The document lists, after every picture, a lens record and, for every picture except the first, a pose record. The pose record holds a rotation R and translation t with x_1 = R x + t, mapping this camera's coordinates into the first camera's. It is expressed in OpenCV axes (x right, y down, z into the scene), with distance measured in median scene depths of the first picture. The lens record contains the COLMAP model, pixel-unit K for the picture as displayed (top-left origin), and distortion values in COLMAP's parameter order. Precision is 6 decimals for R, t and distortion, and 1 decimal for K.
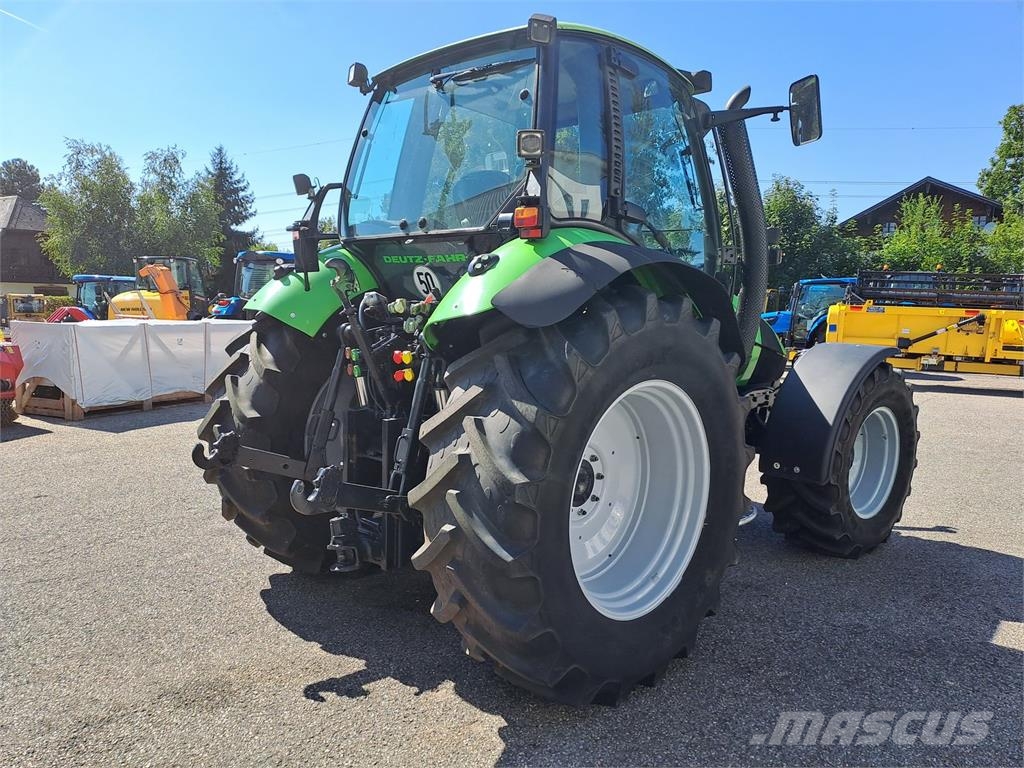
lens RADIAL K [[752.4, 0, 497.6], [0, 752.4, 387.3], [0, 0, 1]] dist [0.085086, -0.082254]
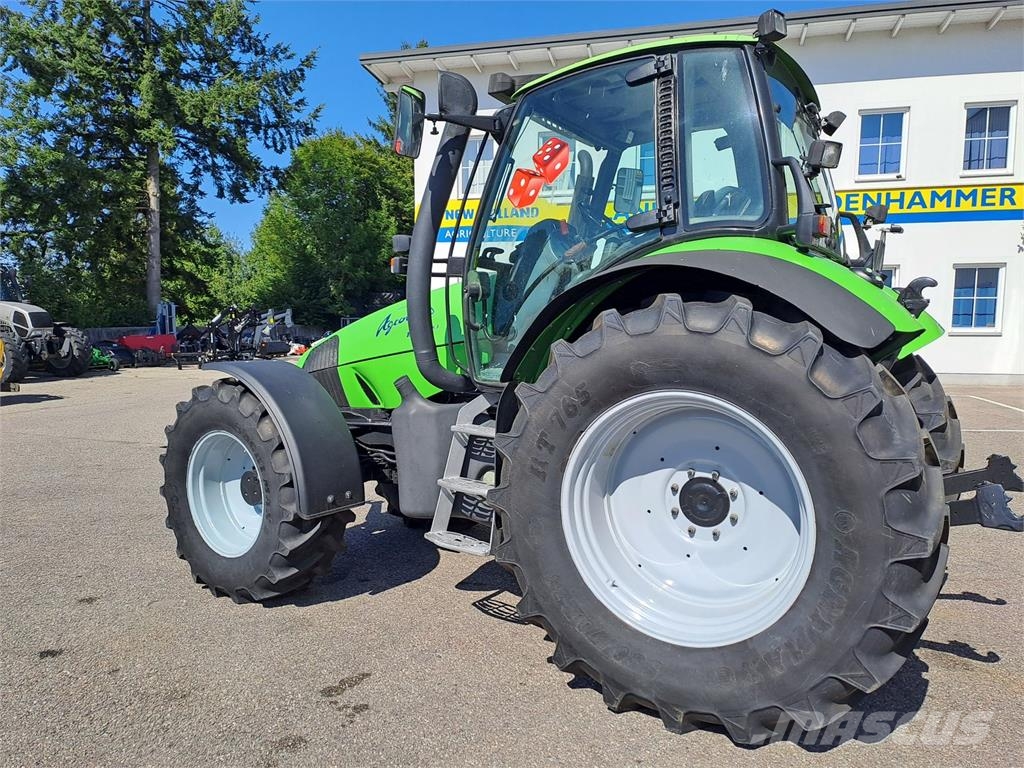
lens RADIAL K [[752.4, 0, 497.6], [0, 752.4, 387.3], [0, 0, 1]] dist [0.085086, -0.082254]
pose [[-0.217674, -0.082955, 0.972490, -0.991048], [0.100295, 0.989206, 0.106830, -0.173120], [-0.970855, 0.120790, -0.207005, 1.610341]]
